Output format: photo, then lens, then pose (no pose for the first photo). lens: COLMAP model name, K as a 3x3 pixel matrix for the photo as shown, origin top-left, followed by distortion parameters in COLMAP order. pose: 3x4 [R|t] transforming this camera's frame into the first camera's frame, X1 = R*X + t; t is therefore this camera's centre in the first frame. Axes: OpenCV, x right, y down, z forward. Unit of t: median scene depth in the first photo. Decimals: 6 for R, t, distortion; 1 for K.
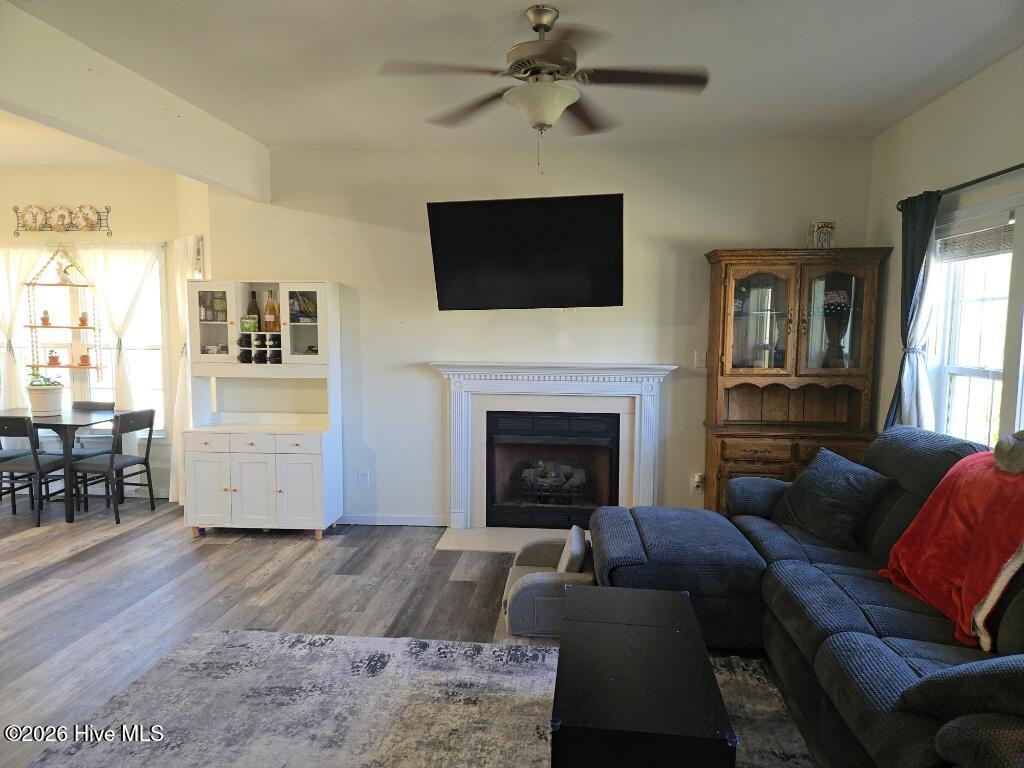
lens RADIAL K [[681.6, 0, 521.6], [0, 681.6, 387.2], [0, 0, 1]] dist [0.066626, -0.054724]
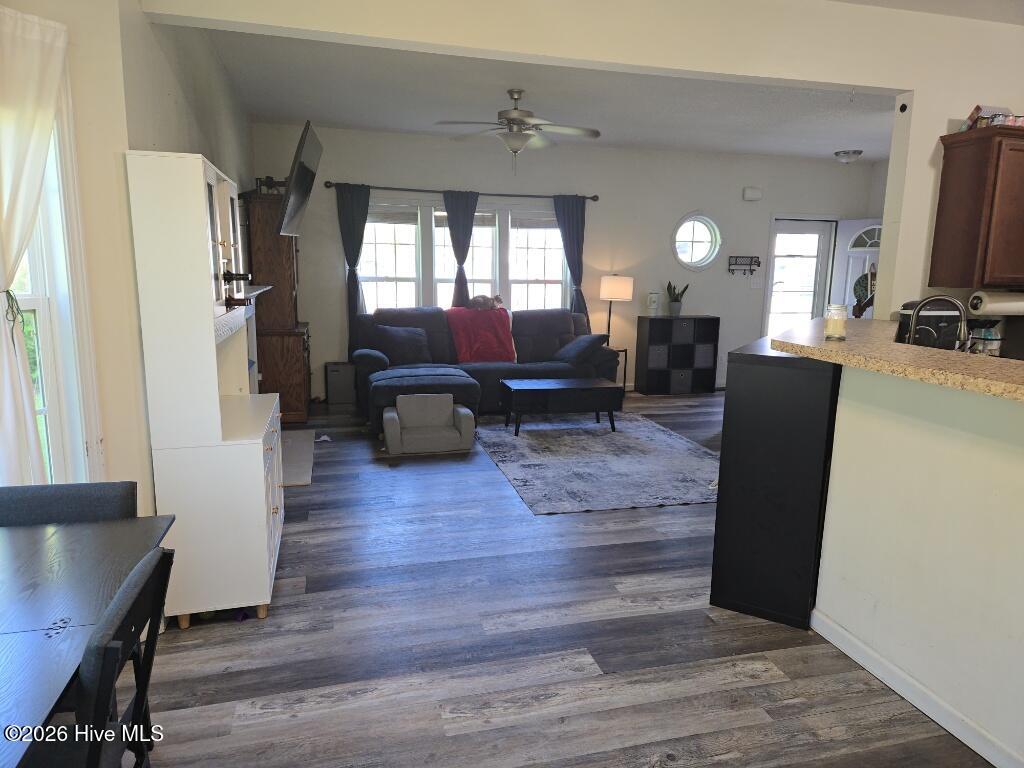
lens RADIAL K [[681.6, 0, 519.7], [0, 681.6, 387.7], [0, 0, 1]] dist [0.066626, -0.054724]
pose [[-0.342671, -0.178119, 0.922416, -1.046432], [0.068709, 0.974481, 0.213697, -0.080535], [-0.936940, 0.136606, -0.321688, 0.958588]]
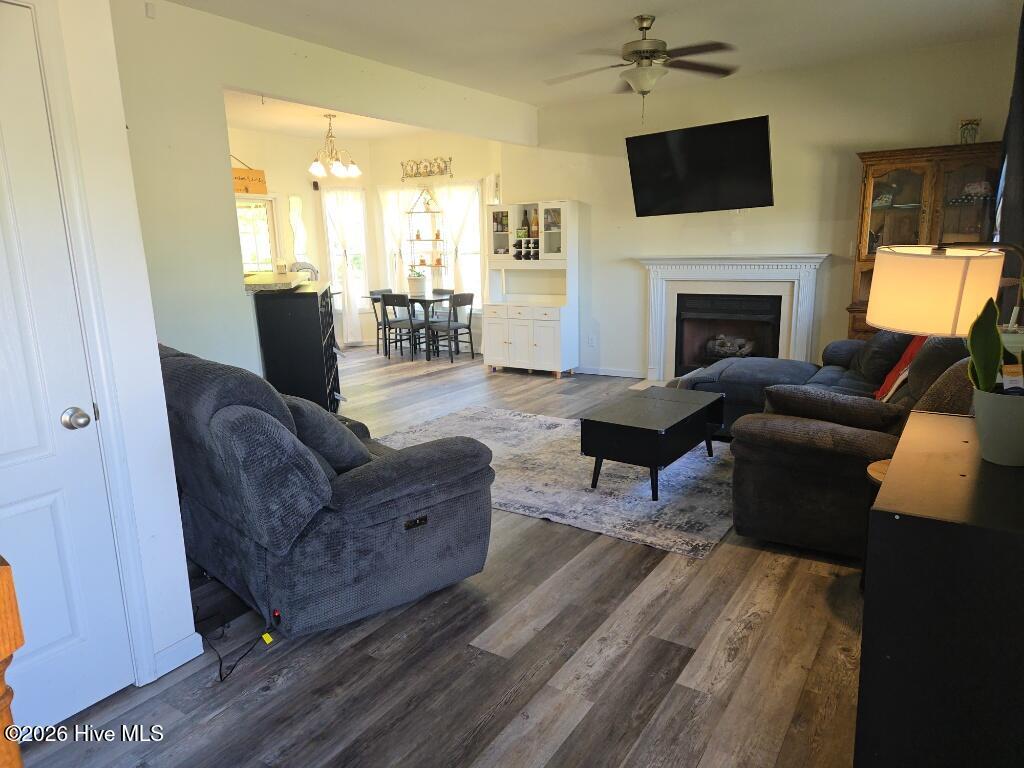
lens RADIAL K [[681.6, 0, 519.5], [0, 681.6, 391.9], [0, 0, 1]] dist [0.066626, -0.054724]
pose [[0.878979, 0.076681, -0.470656, 0.328122], [-0.016654, 0.991321, 0.130406, 0.056971], [0.476570, -0.106786, 0.872627, -0.337930]]
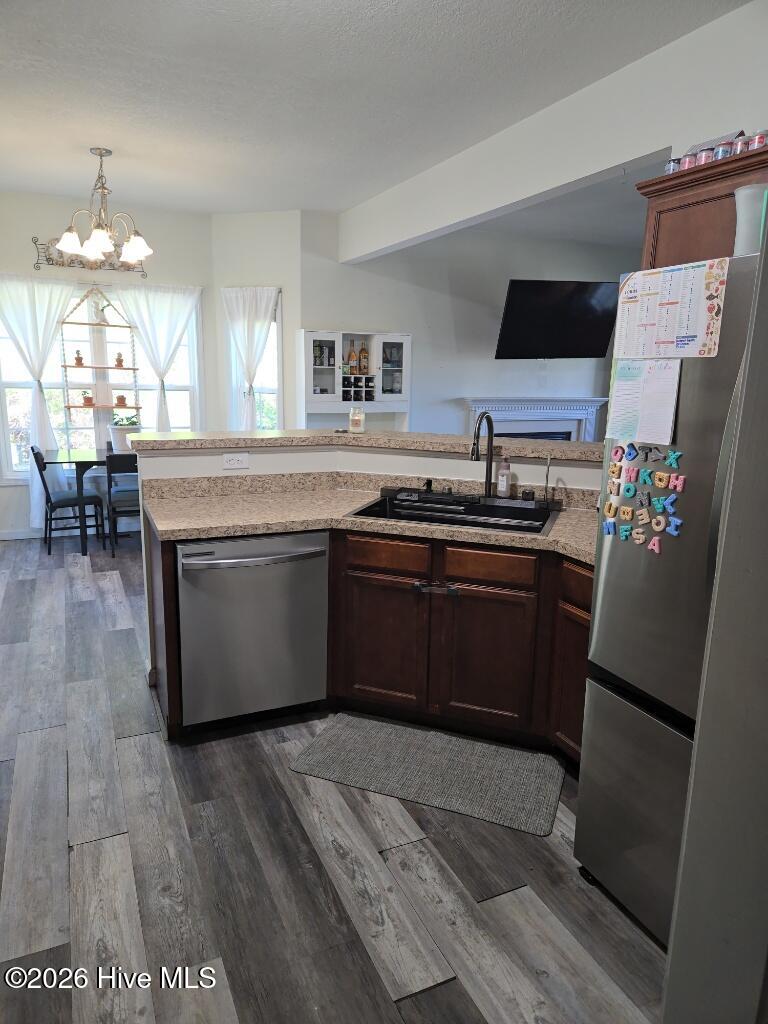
lens RADIAL K [[681.6, 0, 383.3], [0, 681.6, 511.1], [0, 0, 1]] dist [0.066626, -0.054724]
pose [[0.873004, -0.090244, 0.479290, -0.948031], [0.031091, 0.991031, 0.129966, 0.003639], [-0.486720, -0.098559, 0.867980, -0.112398]]
